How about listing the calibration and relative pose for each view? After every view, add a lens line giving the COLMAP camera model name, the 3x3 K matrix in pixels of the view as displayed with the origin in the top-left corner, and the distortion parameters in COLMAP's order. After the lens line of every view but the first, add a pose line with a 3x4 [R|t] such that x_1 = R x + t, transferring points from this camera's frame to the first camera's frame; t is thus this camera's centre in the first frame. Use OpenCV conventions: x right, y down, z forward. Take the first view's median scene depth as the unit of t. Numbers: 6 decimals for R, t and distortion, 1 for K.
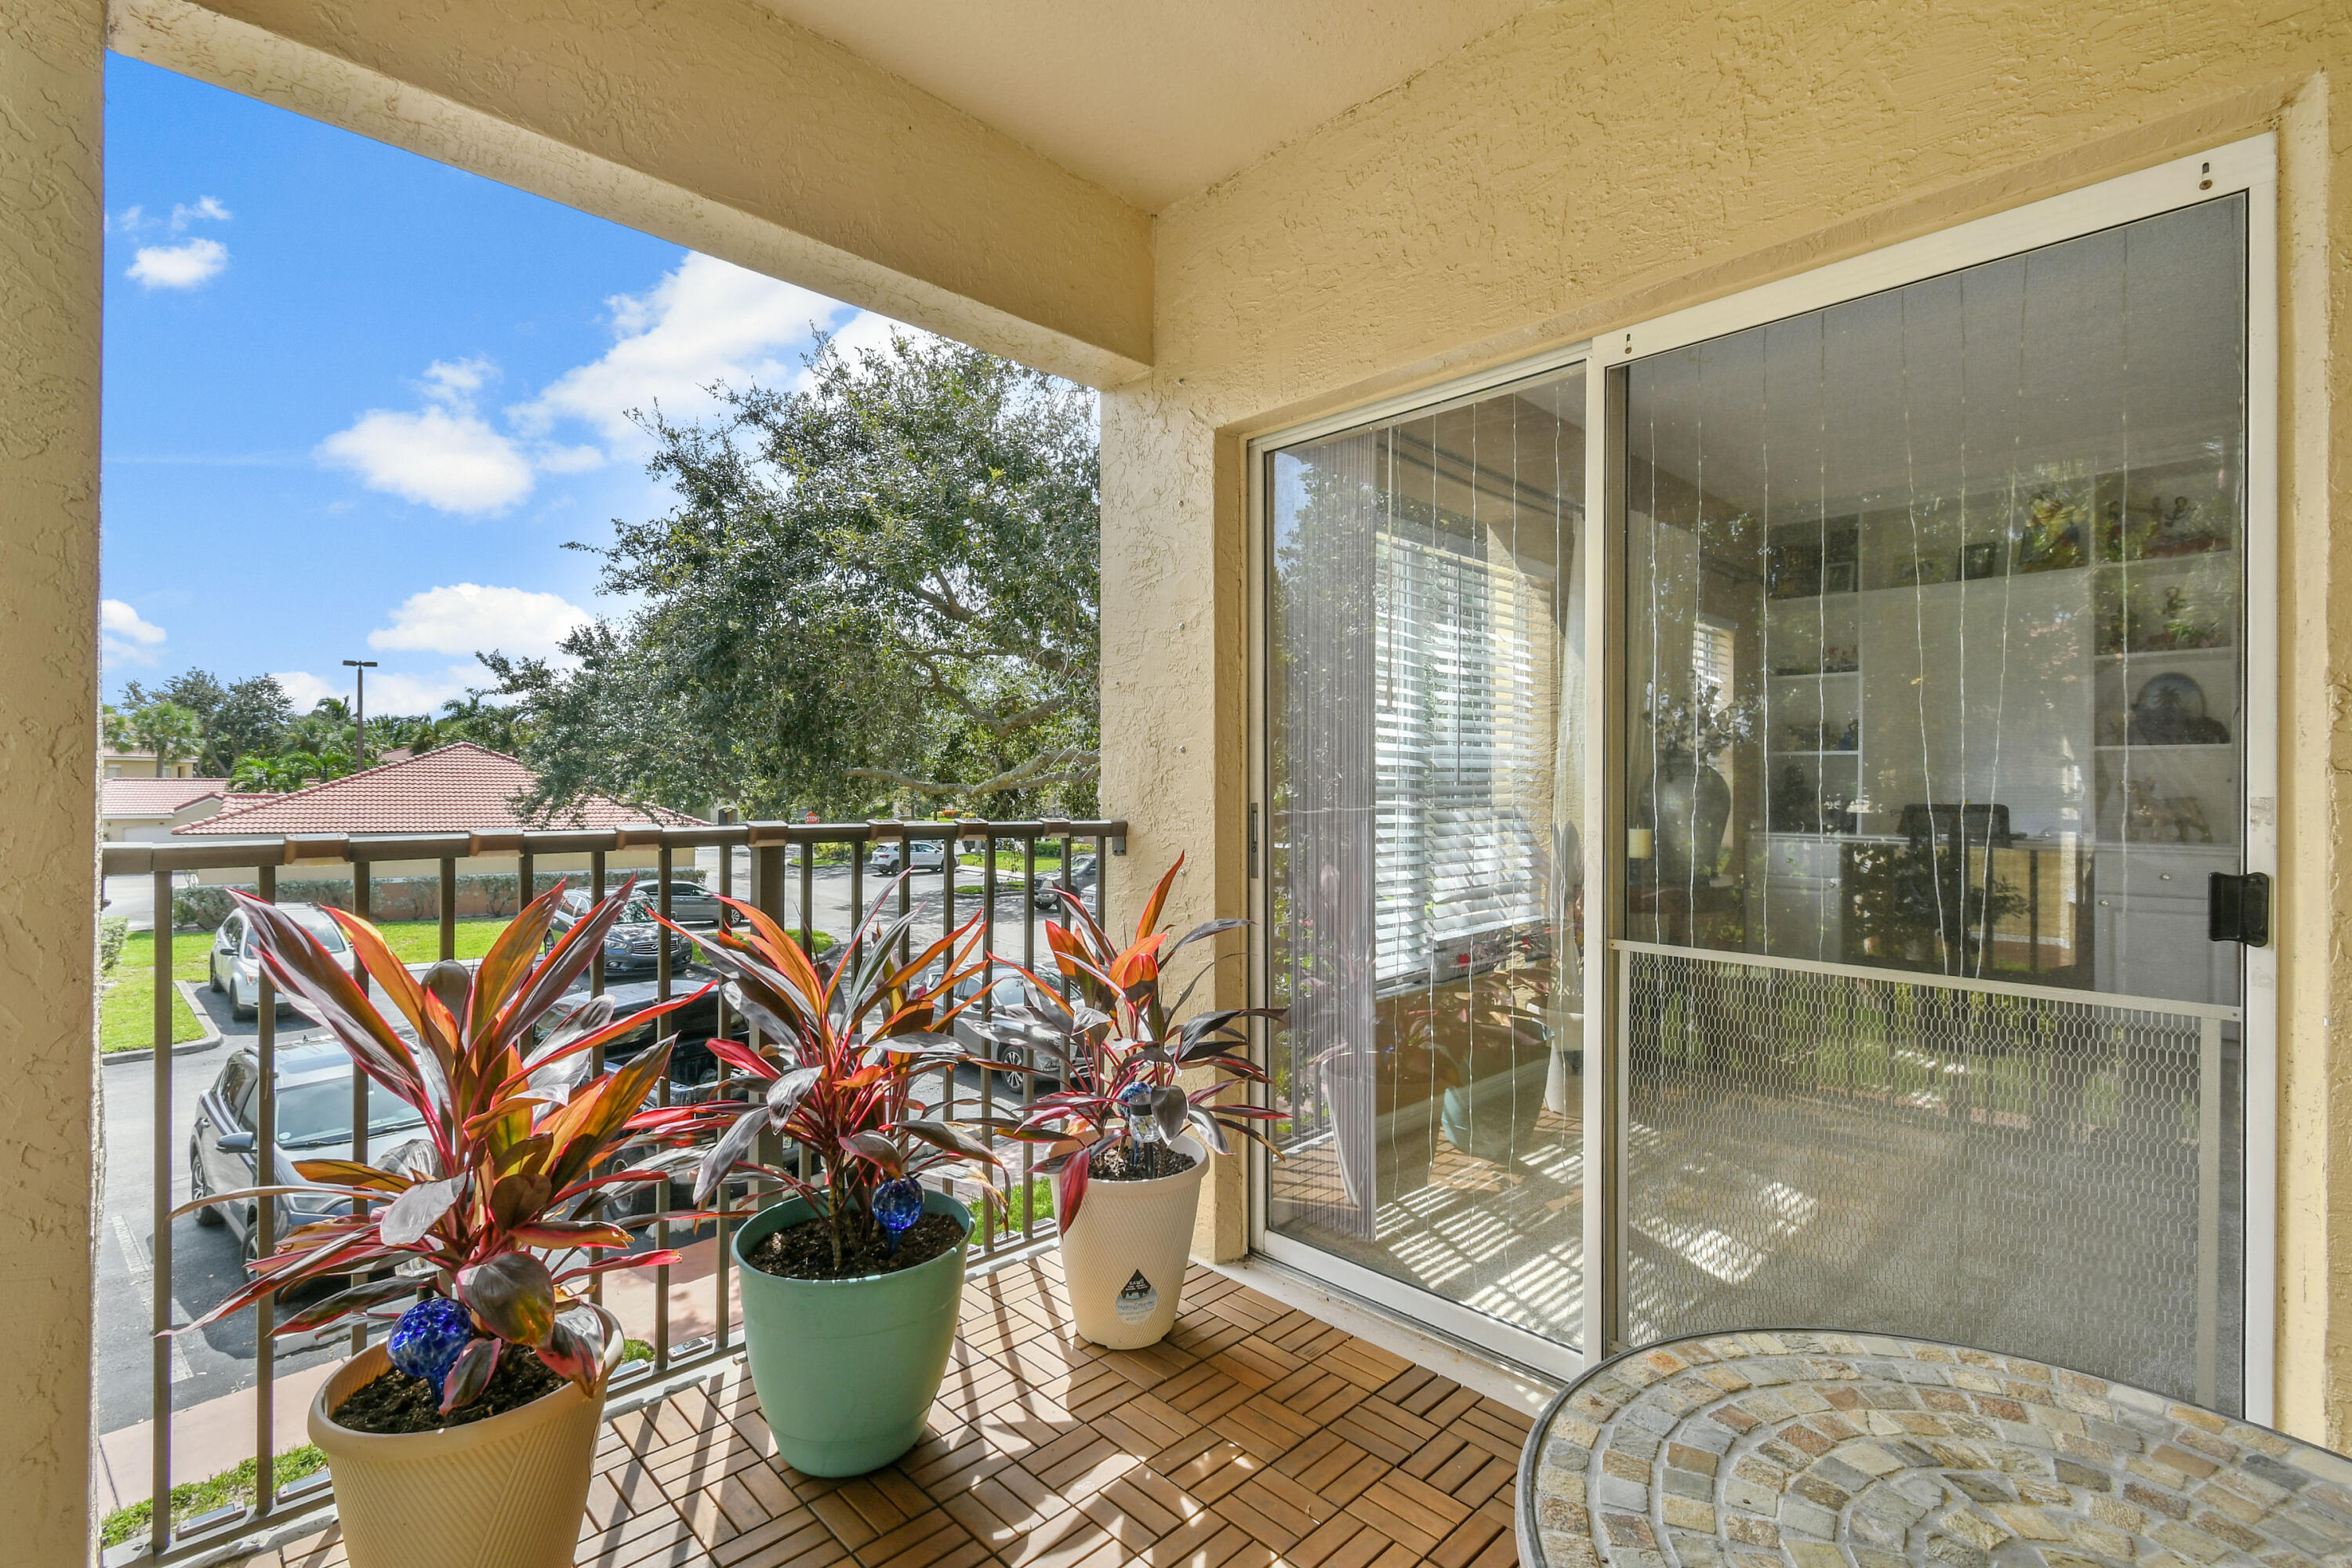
lens RADIAL K [[1057.3, 0, 1187.7], [0, 1057.3, 783.0], [0, 0, 1]] dist [0.009738, -0.005885]
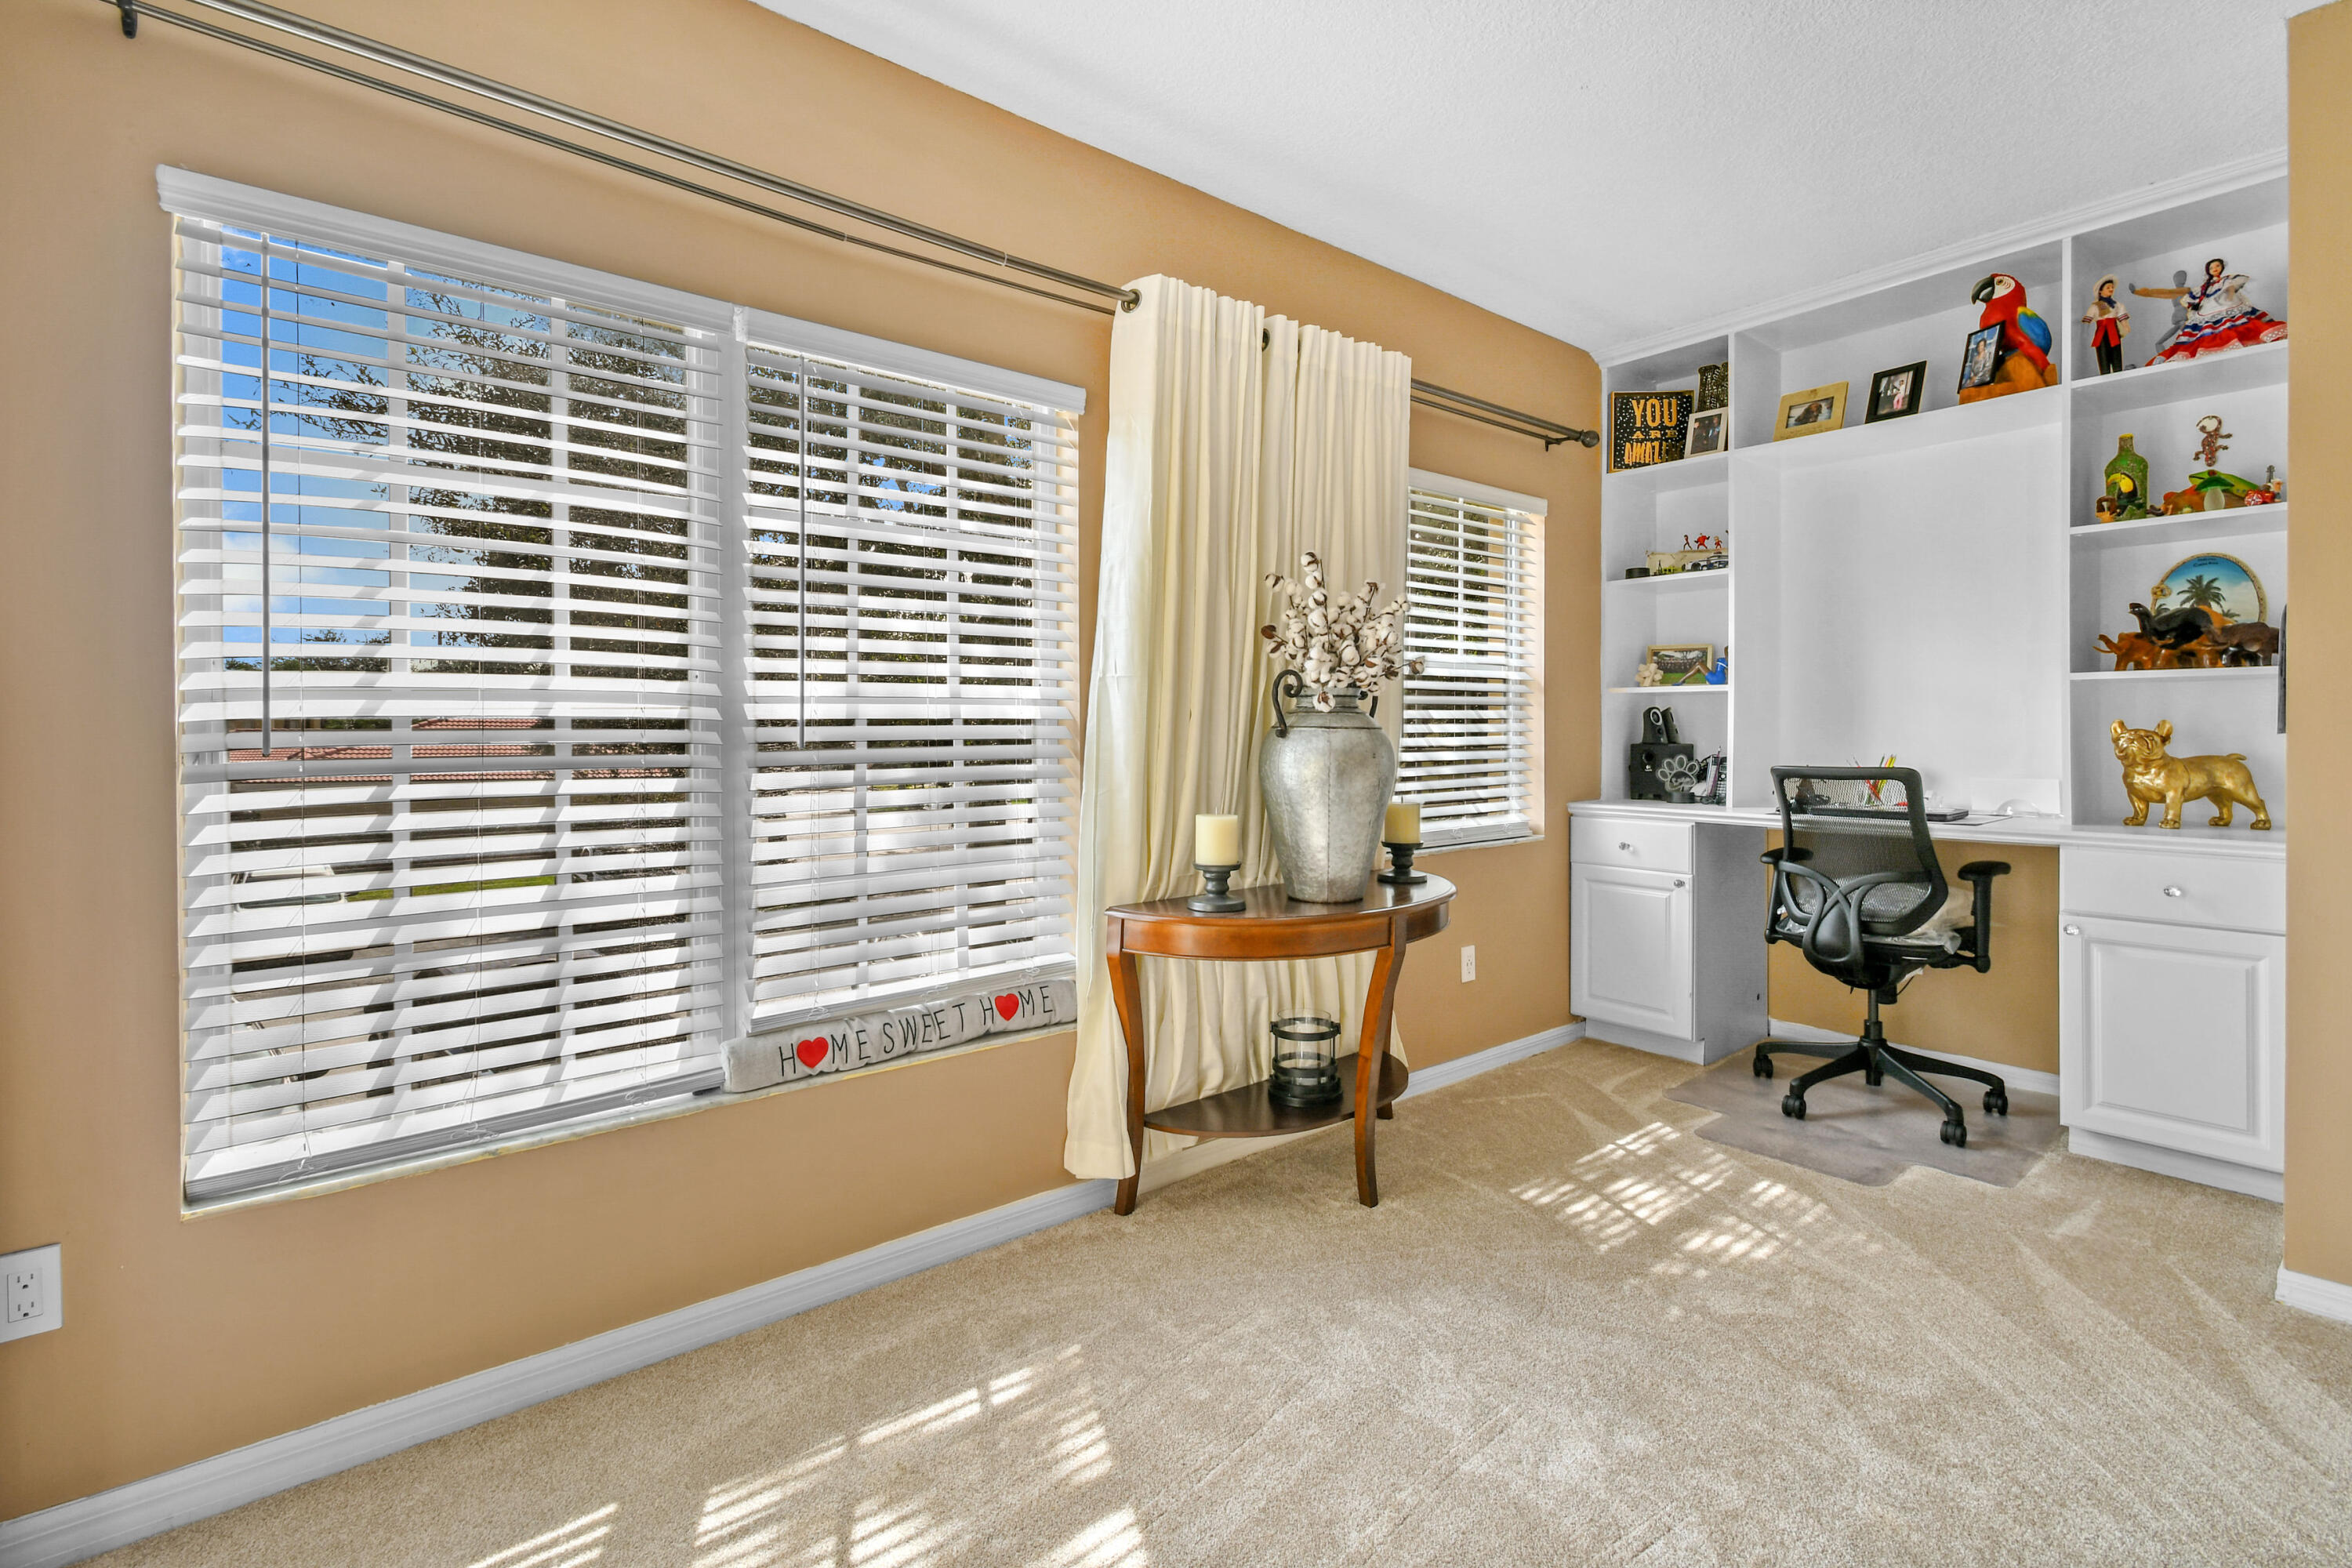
lens RADIAL K [[1057.3, 0, 1206.0], [0, 1057.3, 736.0], [0, 0, 1]] dist [0.009738, -0.005885]
pose [[0.995675, -0.008763, -0.092488, 0.406396], [0.008971, 0.999958, 0.001840, -0.003625], [0.092468, -0.002662, 0.995712, 0.333261]]
